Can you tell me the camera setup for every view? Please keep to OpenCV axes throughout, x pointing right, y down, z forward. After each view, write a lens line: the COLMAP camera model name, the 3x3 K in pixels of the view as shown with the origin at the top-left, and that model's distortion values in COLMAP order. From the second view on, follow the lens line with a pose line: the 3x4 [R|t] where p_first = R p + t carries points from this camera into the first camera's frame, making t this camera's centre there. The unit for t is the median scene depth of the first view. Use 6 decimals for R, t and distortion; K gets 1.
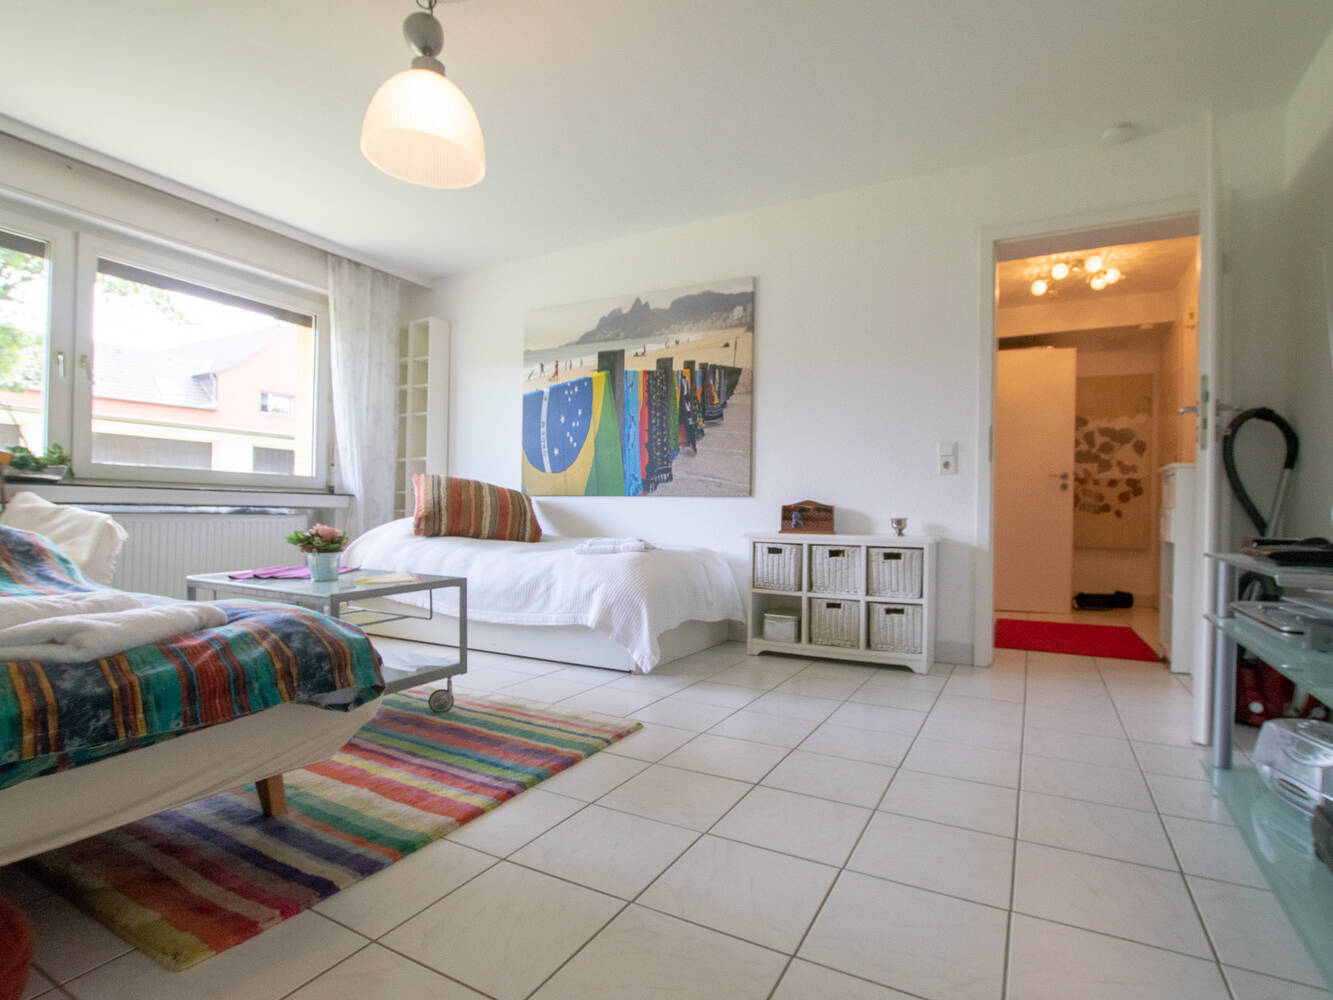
lens RADIAL K [[676.2, 0, 677.3], [0, 676.2, 514.1], [0, 0, 1]] dist [-0.036712, 0.009626]
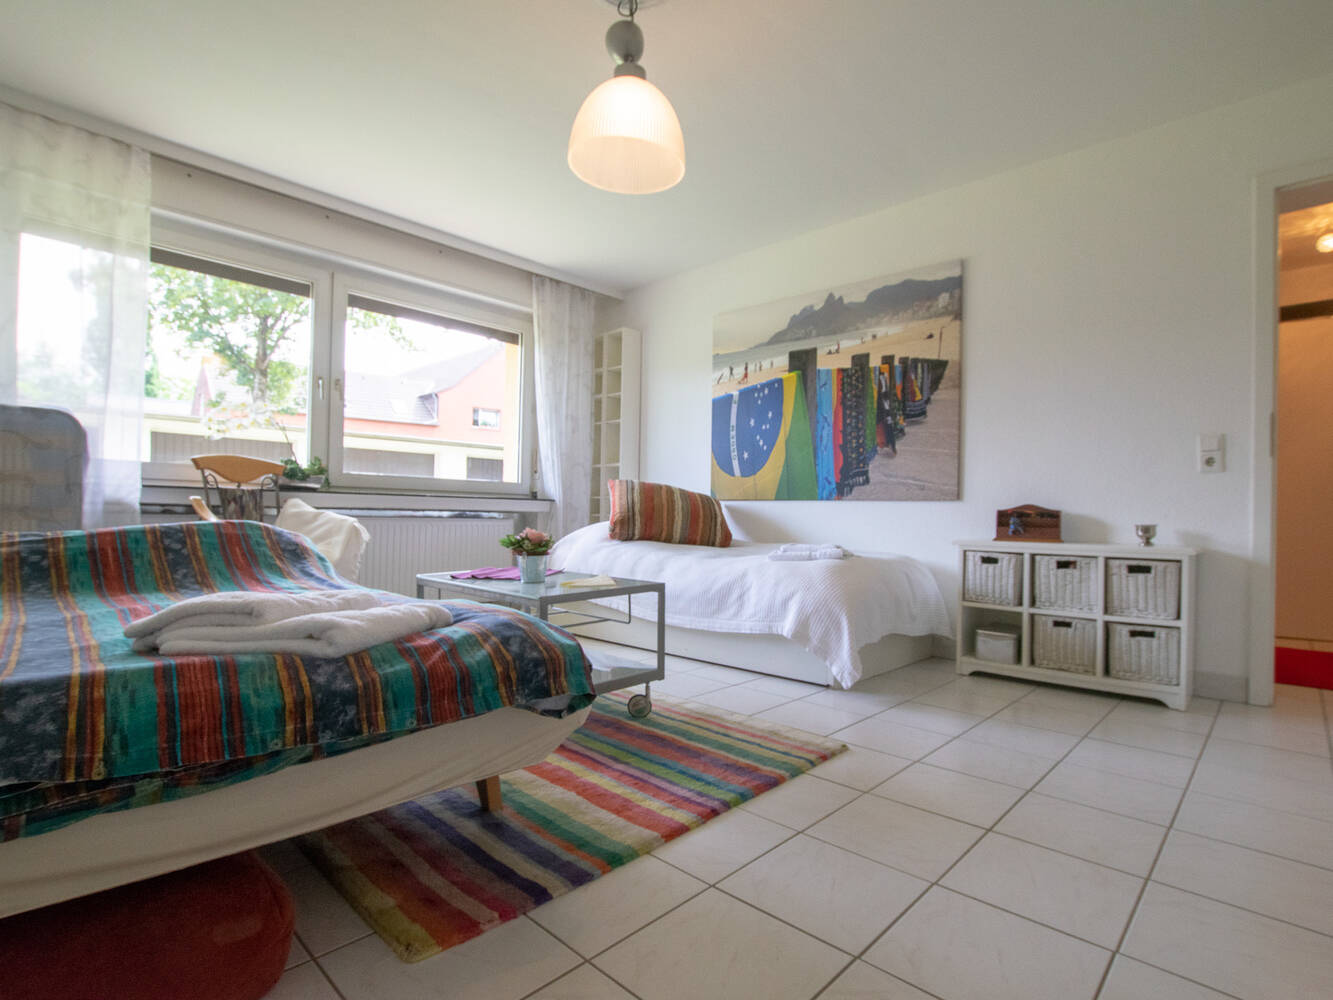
lens RADIAL K [[676.2, 0, 678.0], [0, 676.2, 514.1], [0, 0, 1]] dist [-0.036712, 0.009626]
pose [[0.966000, 0.001333, -0.258540, -0.025890], [-0.003021, 0.999977, -0.006129, -0.000815], [0.258526, 0.006701, 0.965981, 0.029742]]
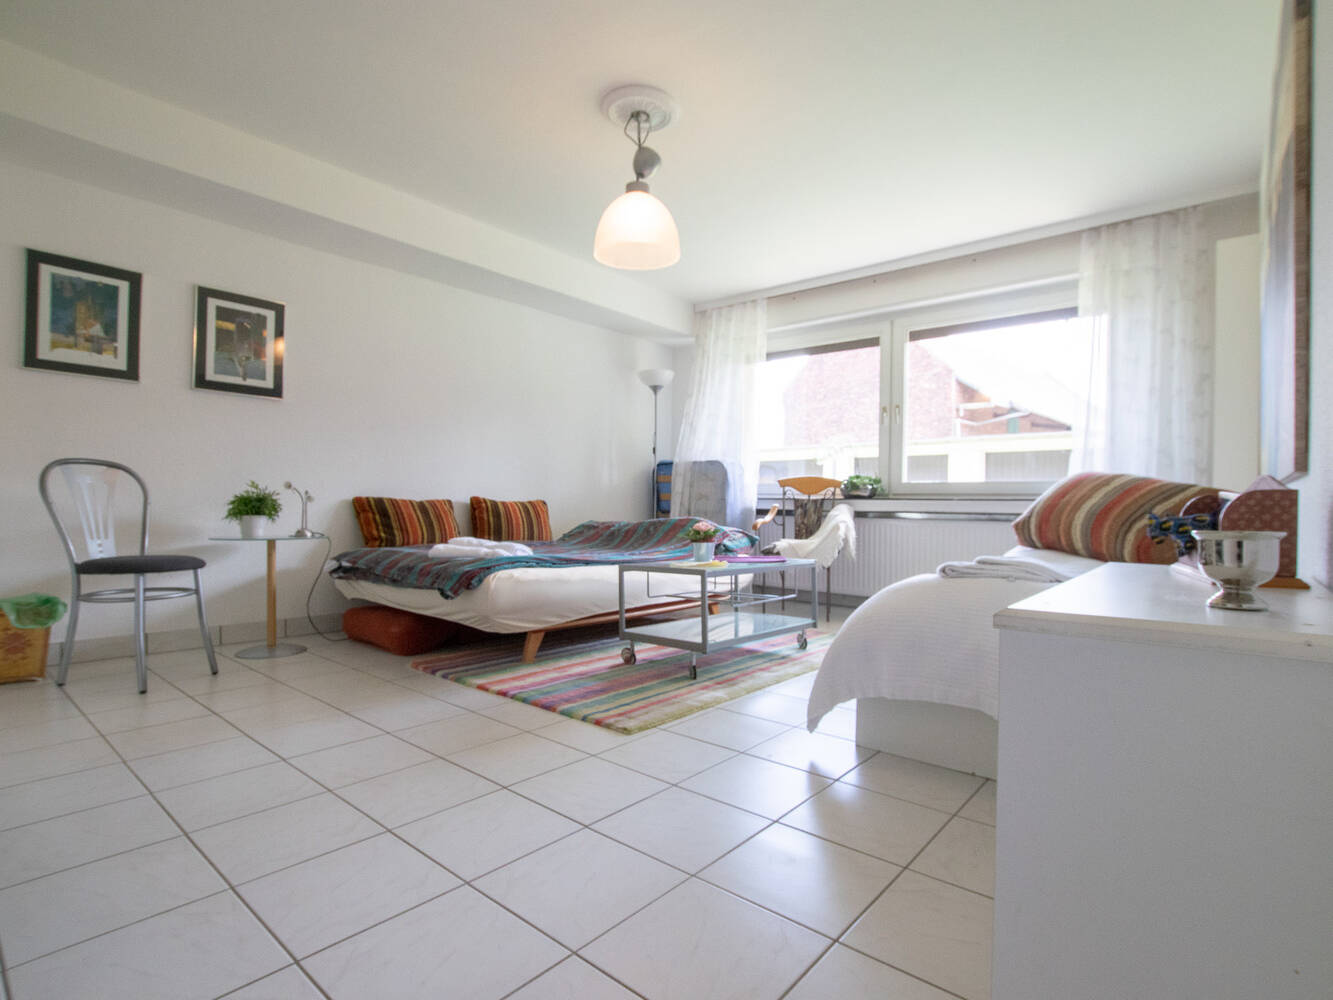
lens RADIAL K [[676.2, 0, 679.6], [0, 676.2, 512.0], [0, 0, 1]] dist [-0.036712, 0.009626]
pose [[-0.201201, -0.012217, -0.979474, 0.584084], [-0.019298, 0.999778, -0.008506, 0.004452], [0.979360, 0.017191, -0.201392, 0.843550]]
